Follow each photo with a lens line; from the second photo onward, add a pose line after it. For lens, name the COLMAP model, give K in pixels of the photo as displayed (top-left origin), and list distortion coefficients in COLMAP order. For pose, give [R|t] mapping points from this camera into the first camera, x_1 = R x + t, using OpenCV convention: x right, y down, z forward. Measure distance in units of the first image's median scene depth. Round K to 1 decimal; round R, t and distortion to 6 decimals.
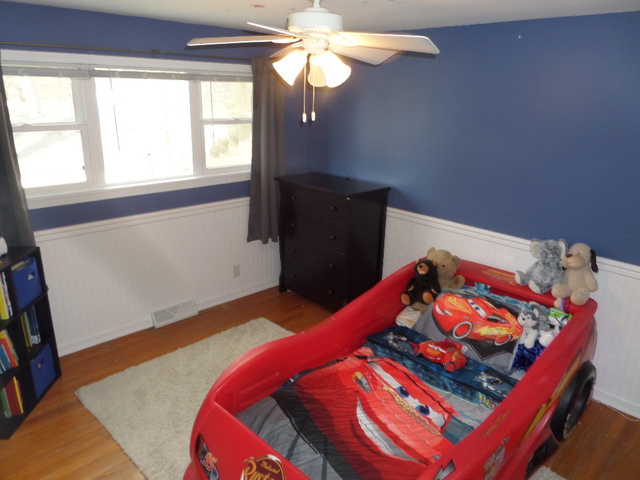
lens RADIAL K [[470.4, 0, 318.9], [0, 470.4, 240.8], [0, 0, 1]] dist [-0.006101, 0.000249]
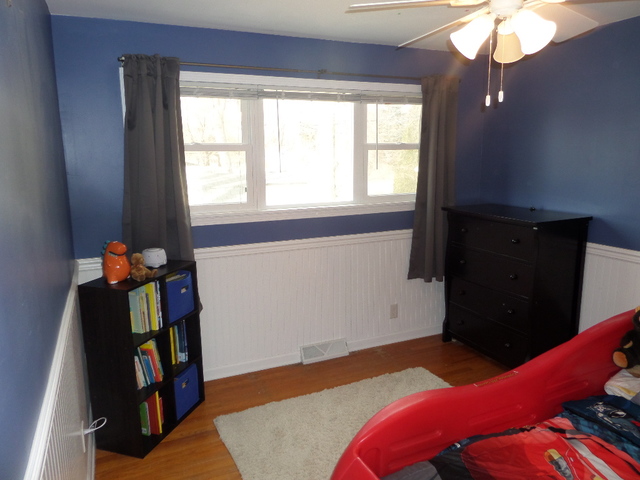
lens RADIAL K [[470.4, 0, 321.1], [0, 470.4, 241.6], [0, 0, 1]] dist [-0.006101, 0.000249]
pose [[0.943359, 0.027705, -0.330616, -0.019444], [-0.068627, 0.991250, -0.112751, 0.056311], [0.324599, 0.129054, 0.937006, 0.136869]]
